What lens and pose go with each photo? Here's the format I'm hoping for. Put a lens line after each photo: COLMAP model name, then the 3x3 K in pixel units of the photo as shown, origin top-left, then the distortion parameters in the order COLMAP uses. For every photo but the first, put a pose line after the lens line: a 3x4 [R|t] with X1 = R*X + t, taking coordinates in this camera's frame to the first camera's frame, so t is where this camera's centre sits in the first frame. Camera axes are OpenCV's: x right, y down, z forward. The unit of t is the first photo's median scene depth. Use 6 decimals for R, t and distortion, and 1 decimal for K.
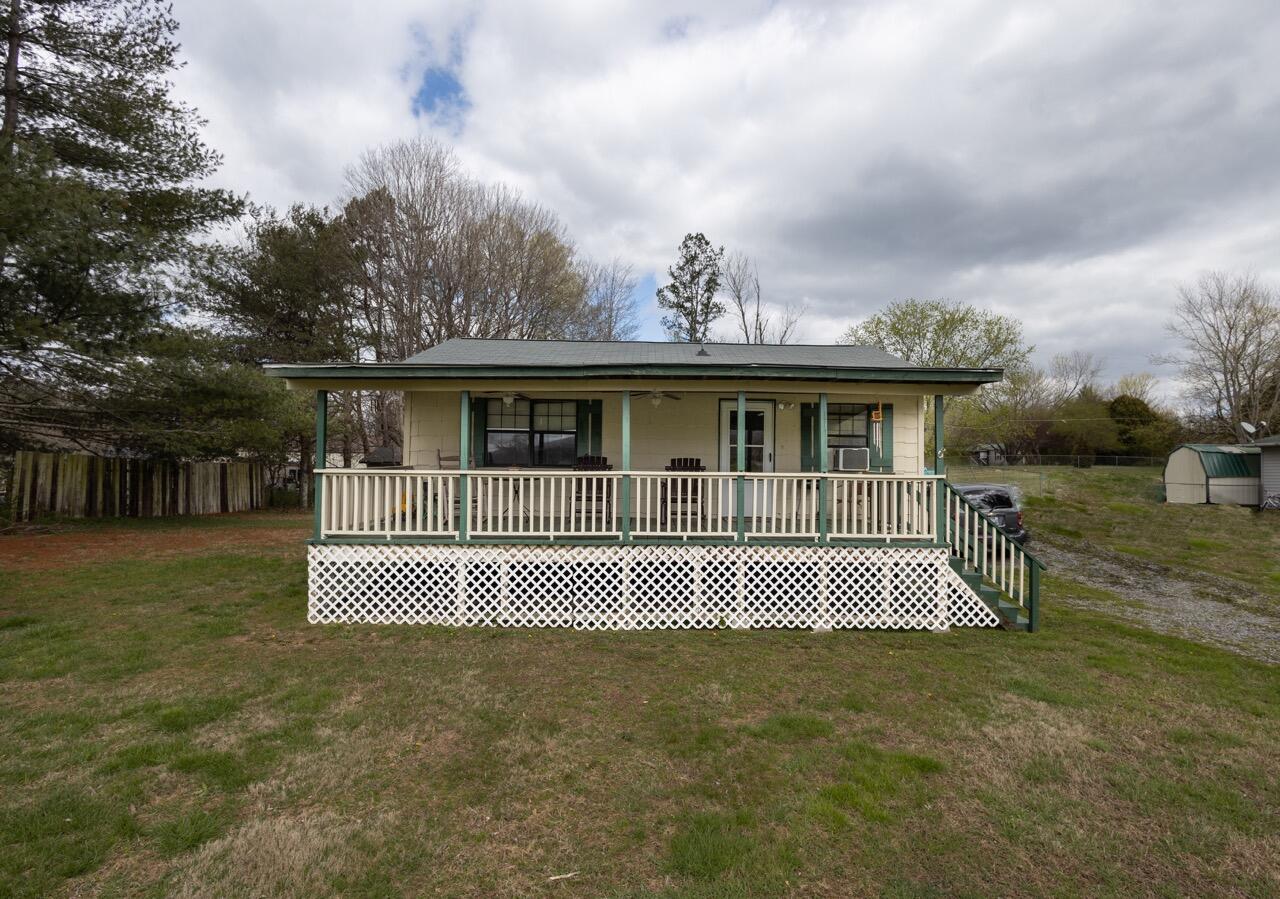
lens RADIAL K [[642.1, 0, 668.1], [0, 642.1, 444.2], [0, 0, 1]] dist [-0.015259, 0.000169]
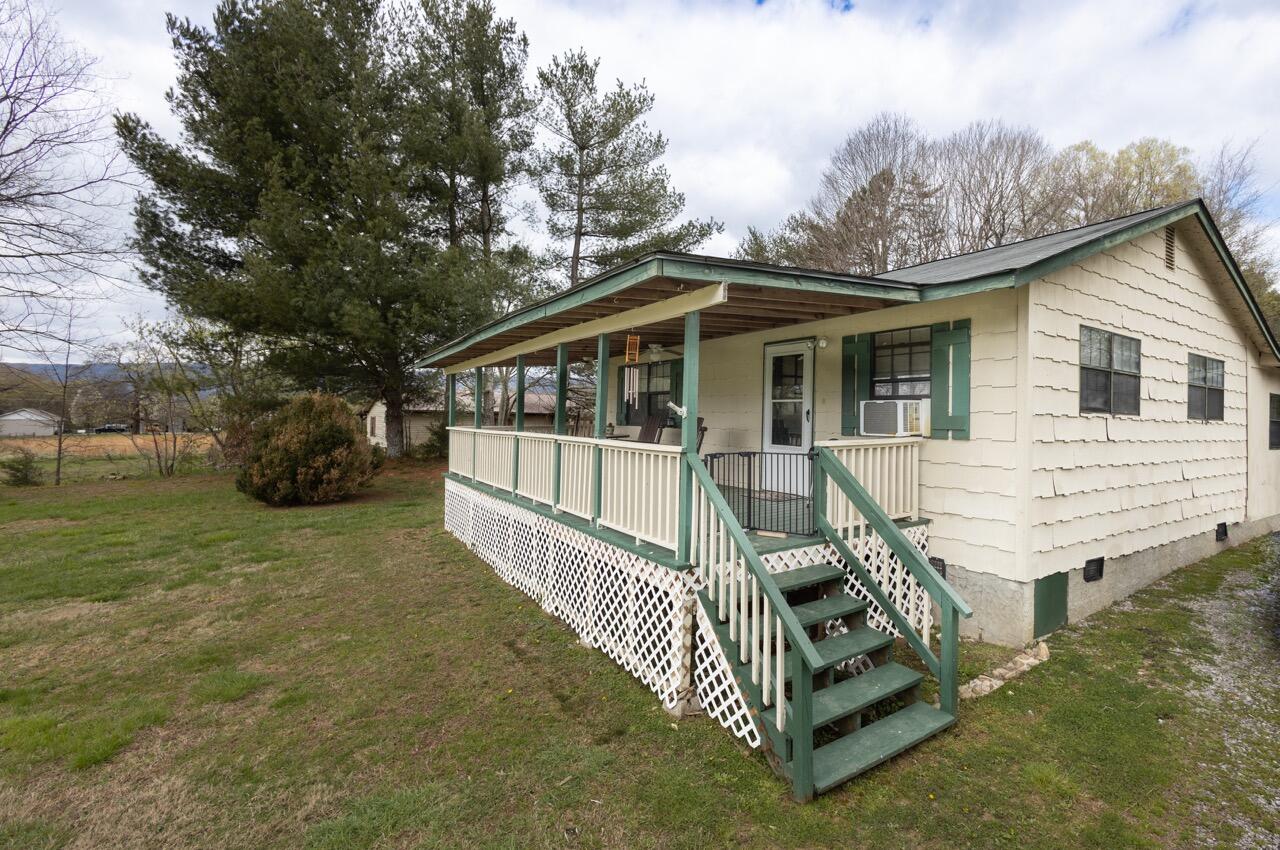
lens RADIAL K [[581.5, 0, 697.4], [0, 581.5, 416.5], [0, 0, 1]] dist [-0.000312, -0.000017]
pose [[0.538500, -0.013418, -0.842519, 0.879149], [0.031569, 0.999492, 0.004260, 0.018895], [0.842034, -0.028892, 0.538650, 0.721371]]
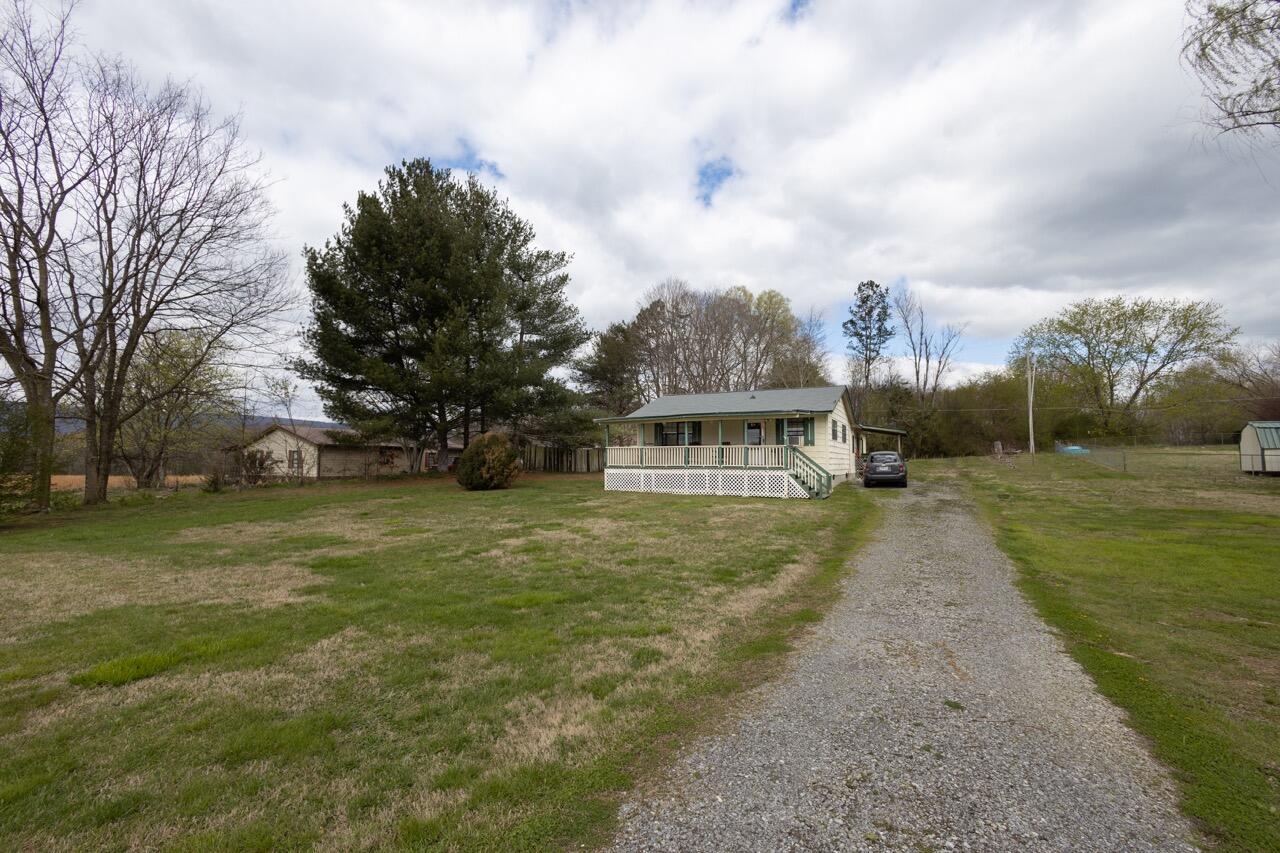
lens RADIAL K [[539.2, 0, 640.2], [0, 539.2, 428.9], [0, 0, 1]] dist [-0.006964, 0.000174]
pose [[0.866950, -0.035360, -0.497140, 1.069536], [0.028584, 0.999366, -0.021236, 0.006945], [0.497575, 0.004200, 0.867411, -1.449902]]
